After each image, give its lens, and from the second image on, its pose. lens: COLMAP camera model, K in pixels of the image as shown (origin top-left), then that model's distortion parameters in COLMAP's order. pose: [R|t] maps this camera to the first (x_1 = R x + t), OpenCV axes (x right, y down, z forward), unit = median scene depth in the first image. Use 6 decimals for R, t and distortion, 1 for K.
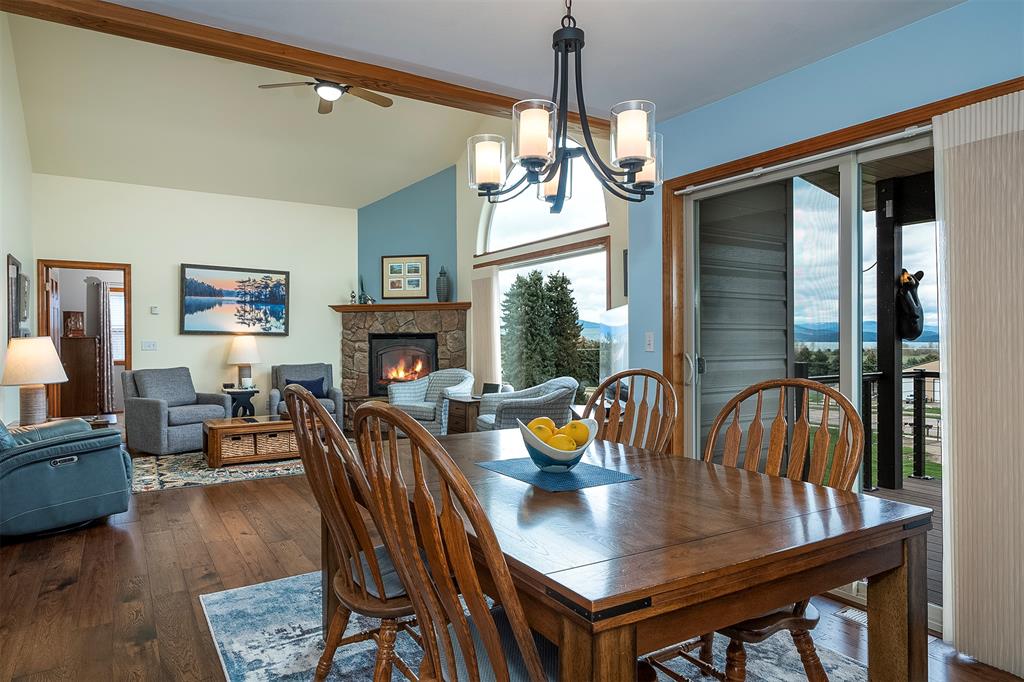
lens RADIAL K [[610.0, 0, 485.2], [0, 610.0, 338.6], [0, 0, 1]] dist [0.003258, 0.000154]
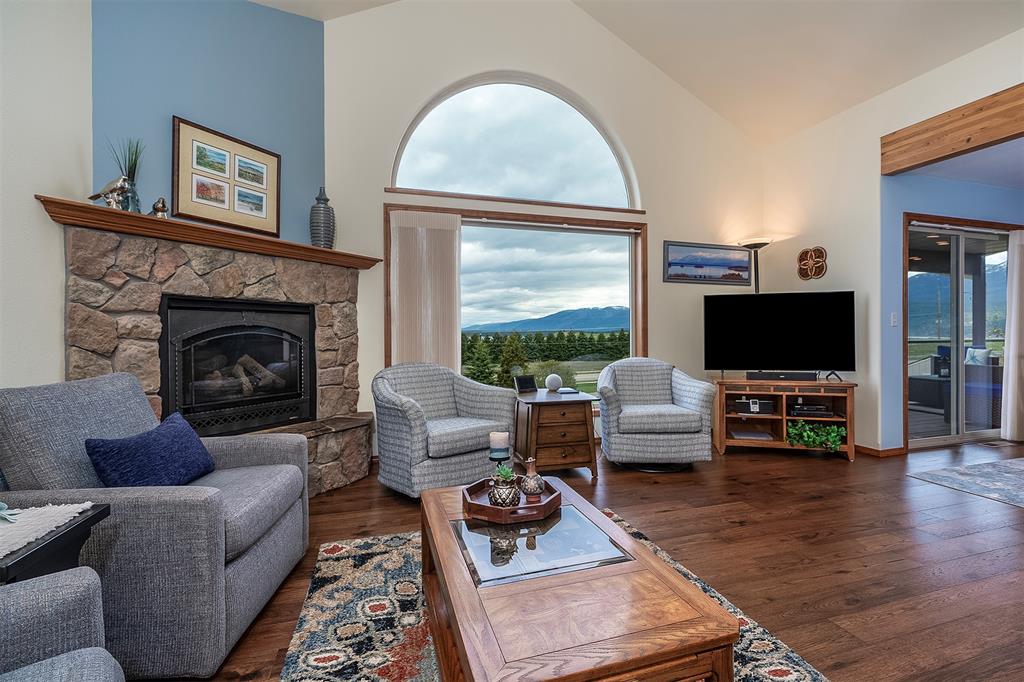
lens RADIAL K [[465.7, 0, 524.2], [0, 465.7, 332.2], [0, 0, 1]] dist [0.000879, 0.000326]
pose [[0.230153, 0.007263, 0.973127, -0.460529], [-0.000842, 0.999973, -0.007264, 0.020030], [-0.973154, 0.000853, 0.230153, 0.737834]]
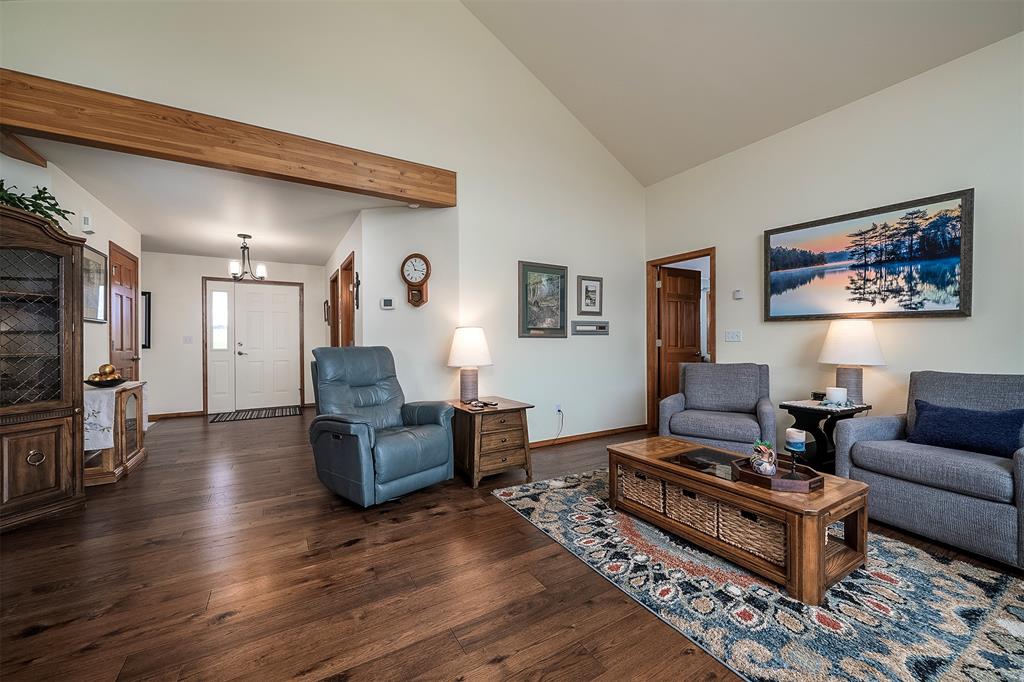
lens RADIAL K [[391.1, 0, 505.7], [0, 391.1, 341.7], [0, 0, 1]] dist [-0.004904, 0.000593]
pose [[-0.014365, 0.007439, -0.999869, 0.006920], [0.006981, 0.999949, 0.007339, 0.012014], [0.999872, -0.006875, -0.014416, 0.629781]]
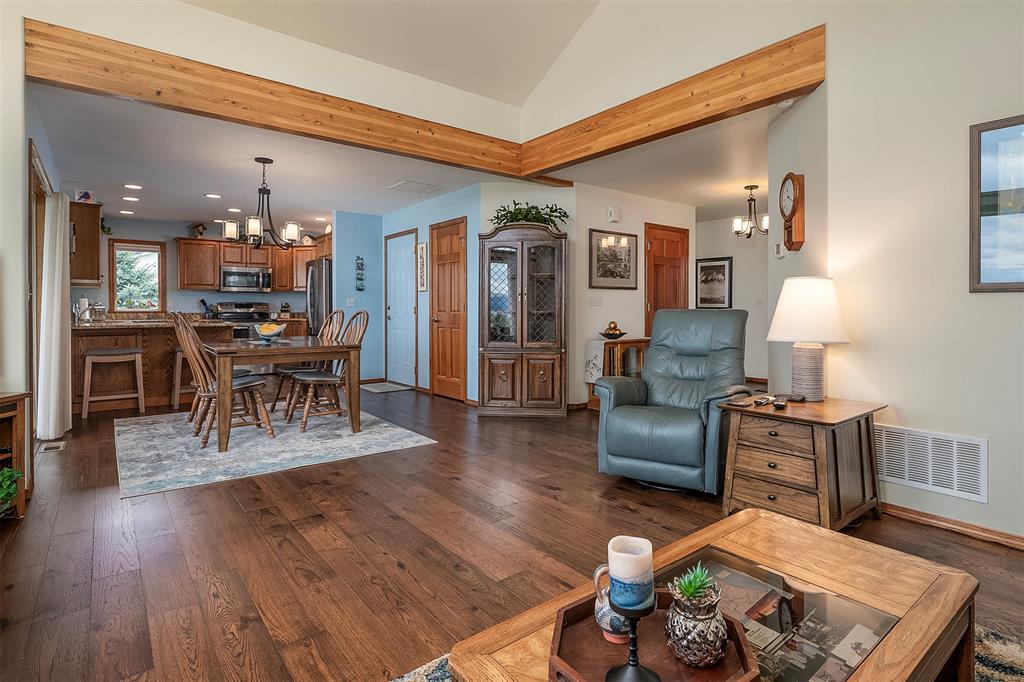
lens RADIAL K [[529.5, 0, 547.2], [0, 529.5, 312.1], [0, 0, 1]] dist [0.000979, 0.000837]
pose [[-0.988091, 0.008546, -0.153630, -0.198284], [0.007767, 0.999954, 0.005669, 0.018089], [0.153672, 0.004409, -0.988112, 0.911988]]
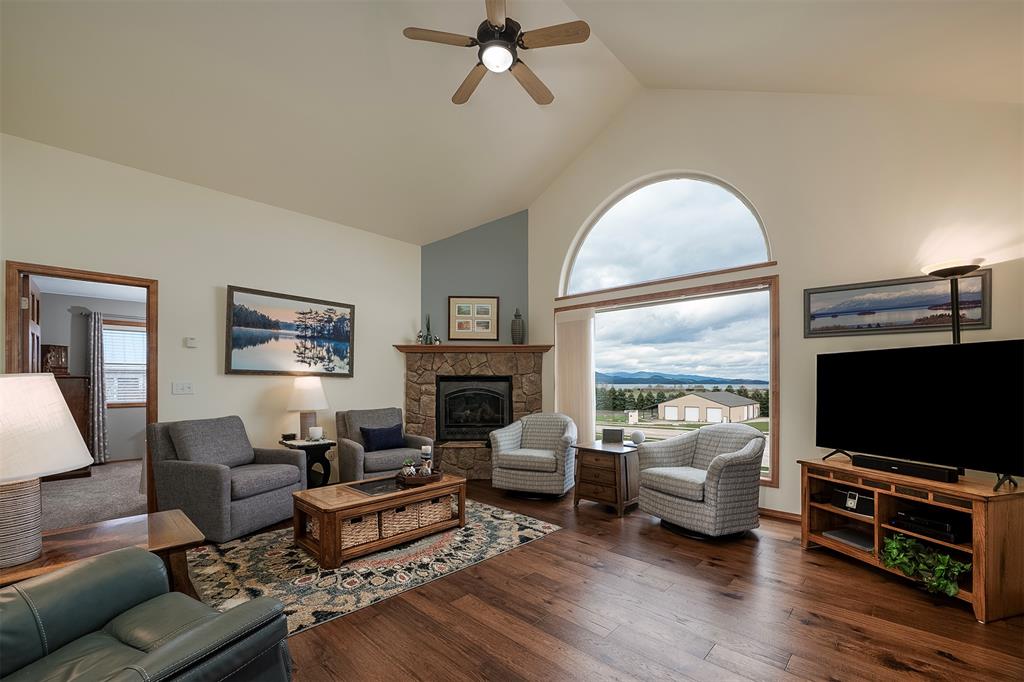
lens RADIAL K [[424.2, 0, 515.8], [0, 424.2, 381.9], [0, 0, 1]] dist [-0.018011, -0.000348]
pose [[0.963254, 0.006161, 0.268520, -0.264185], [-0.006689, 0.999977, 0.001050, 0.000080], [-0.268507, -0.002807, 0.963274, 0.346878]]
